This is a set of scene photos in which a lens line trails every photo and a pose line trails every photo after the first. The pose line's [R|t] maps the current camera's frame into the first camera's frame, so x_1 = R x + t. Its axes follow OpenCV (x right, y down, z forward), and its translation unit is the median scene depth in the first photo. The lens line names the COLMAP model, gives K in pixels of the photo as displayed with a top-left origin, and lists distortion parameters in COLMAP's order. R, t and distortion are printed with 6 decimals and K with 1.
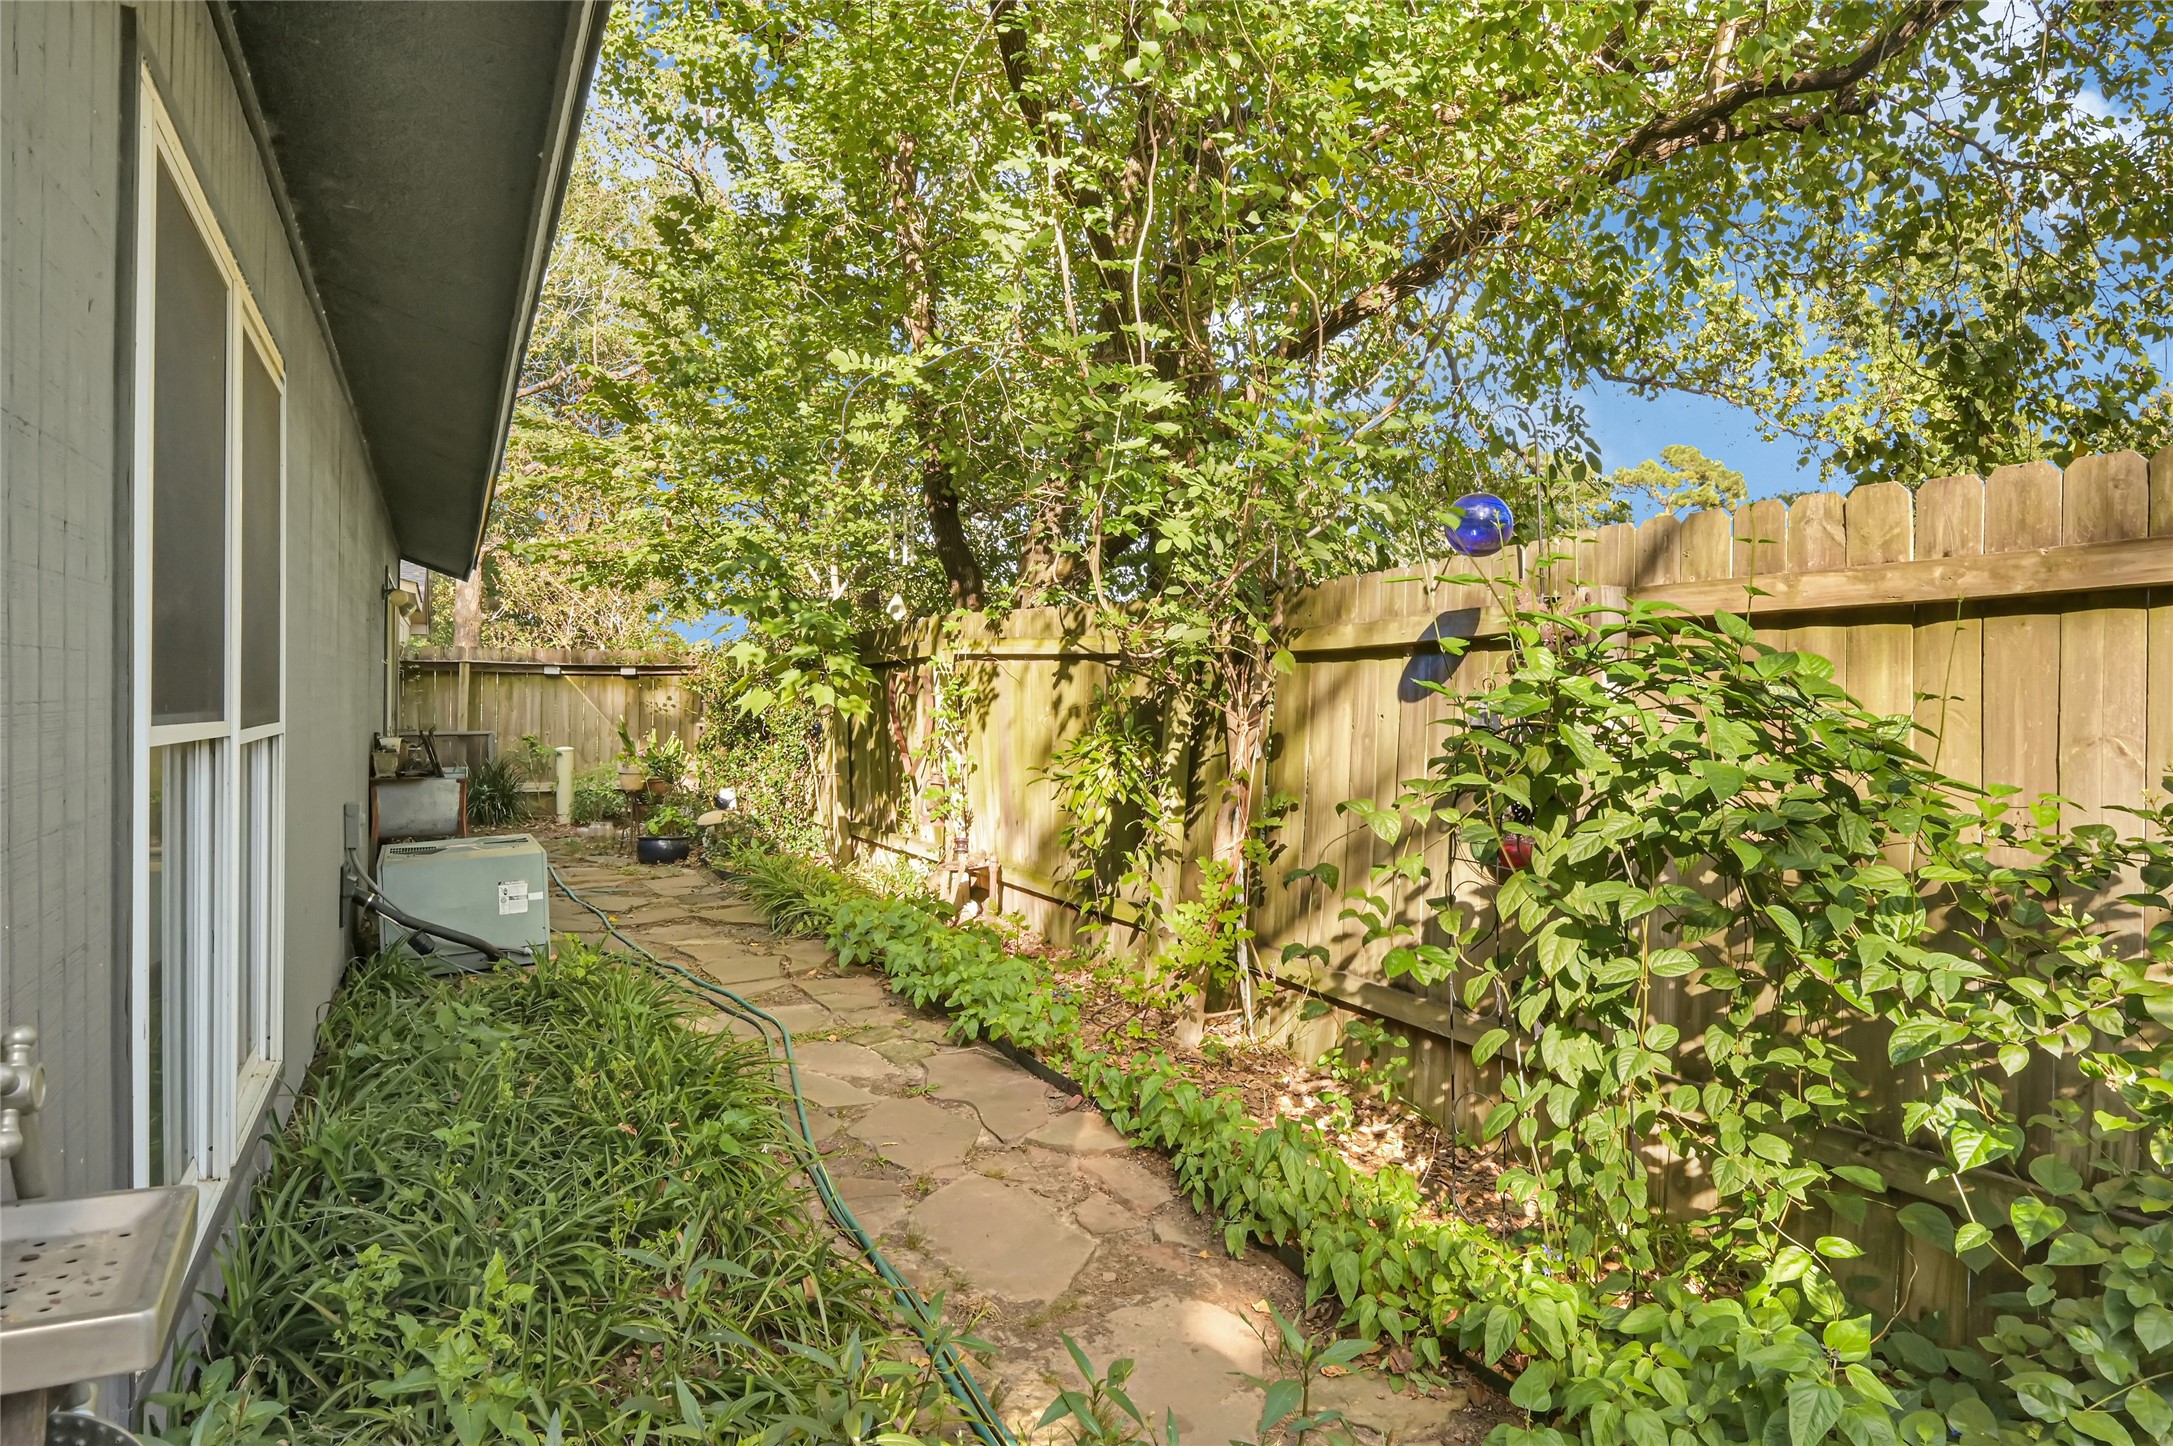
lens RADIAL K [[1331.5, 0, 1086.5], [0, 1331.5, 723.0], [0, 0, 1]] dist [-0.000767, -0.000429]
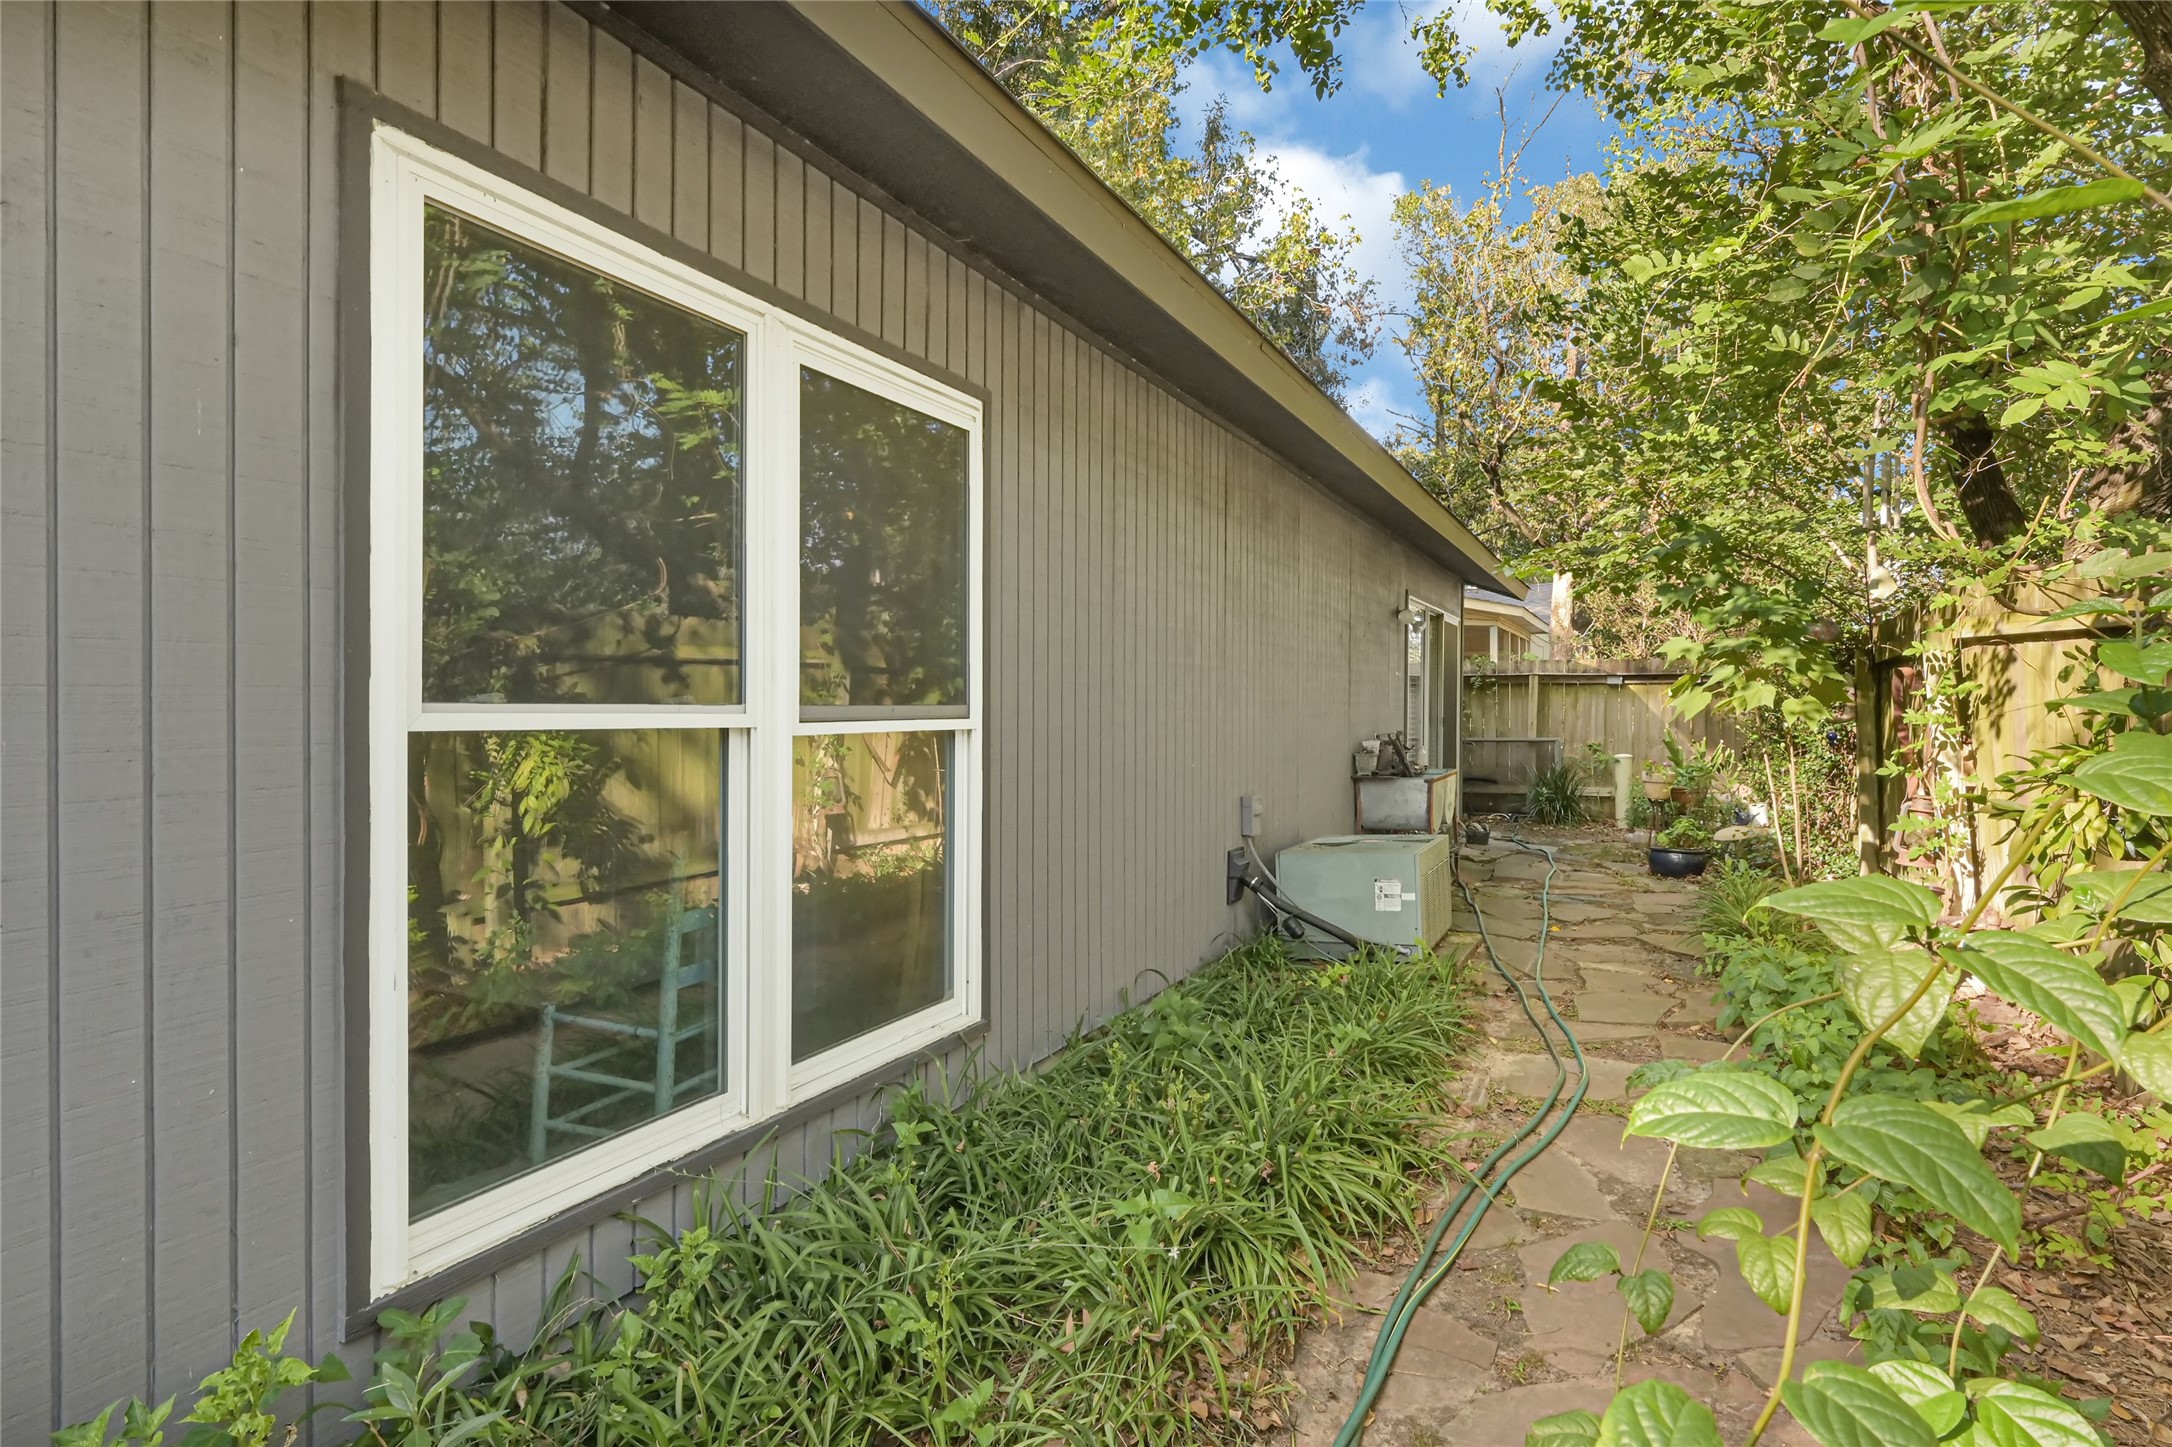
lens RADIAL K [[1171.3, 0, 1086.0], [0, 1171.3, 723.5], [0, 0, 1]] dist [0.002961, 0.001132]
pose [[0.623819, 0.002393, -0.781565, 0.110388], [-0.008791, 0.999954, -0.003955, 0.002958], [0.781519, 0.009338, 0.623811, 0.208268]]
